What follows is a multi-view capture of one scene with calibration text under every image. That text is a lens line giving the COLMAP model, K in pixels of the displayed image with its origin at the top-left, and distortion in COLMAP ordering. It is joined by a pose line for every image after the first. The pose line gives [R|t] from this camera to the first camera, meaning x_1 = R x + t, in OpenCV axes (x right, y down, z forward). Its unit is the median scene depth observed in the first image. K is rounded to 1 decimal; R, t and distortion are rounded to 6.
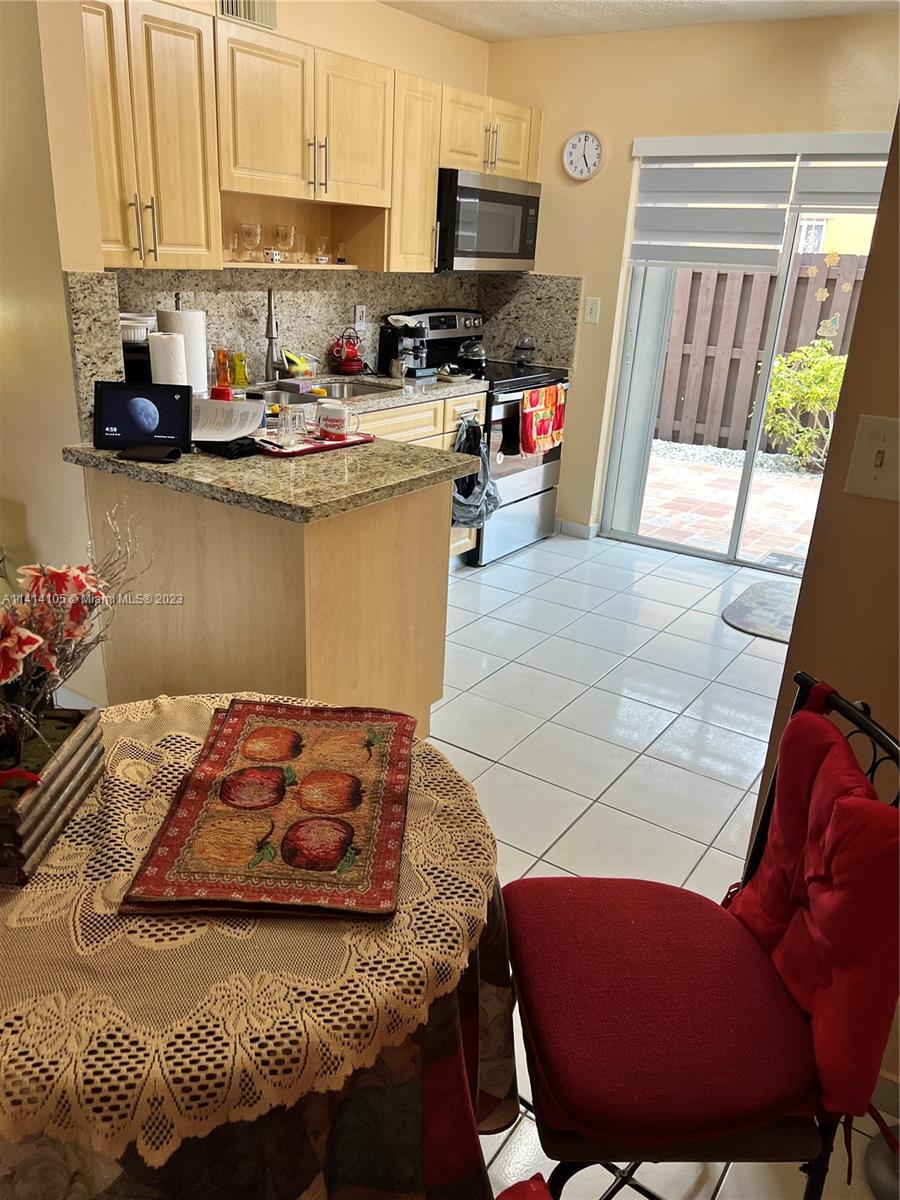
lens RADIAL K [[901.7, 0, 453.4], [0, 901.7, 599.8], [0, 0, 1]] dist [0.065122, -0.071862]
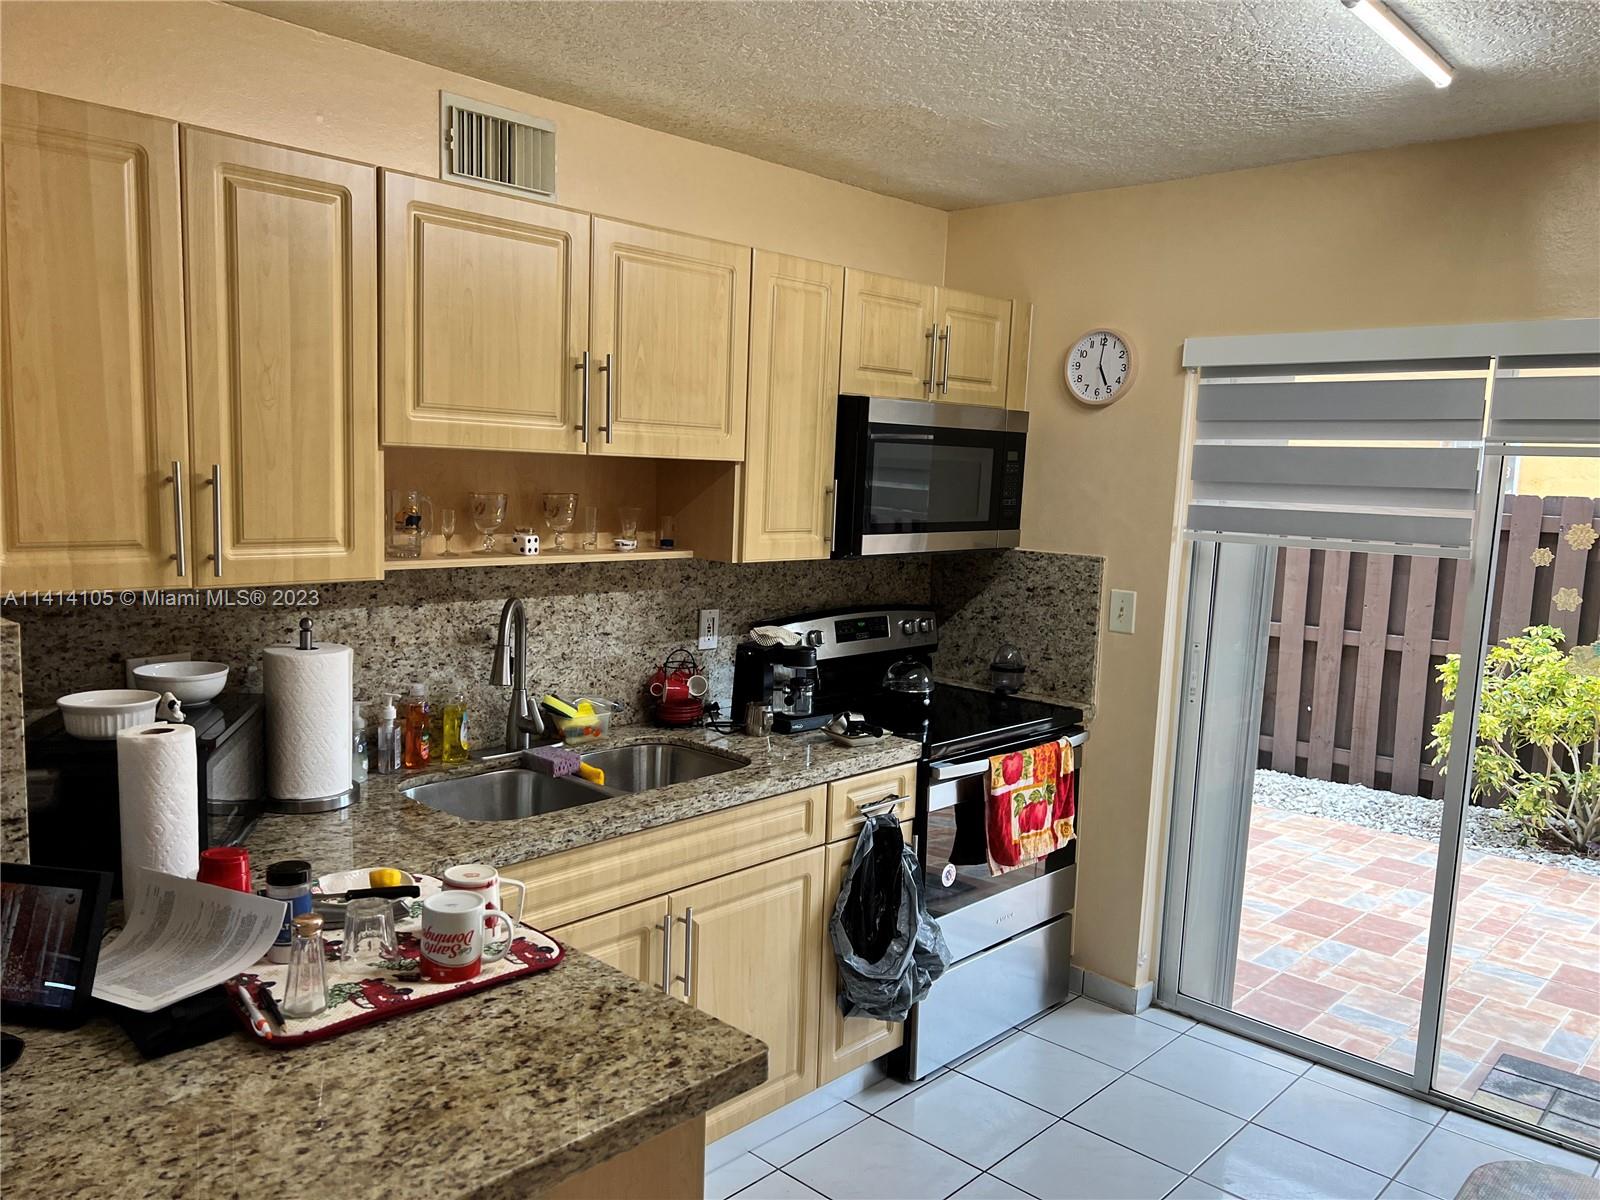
lens RADIAL K [[1202.2, 0, 790.9], [0, 1202.2, 610.9], [0, 0, 1]] dist [0.065122, -0.071862]
pose [[0.986122, 0.007601, -0.165847, 0.079524], [-0.049172, 0.967502, -0.248038, -0.130257], [0.158572, 0.252751, 0.954449, 0.259318]]
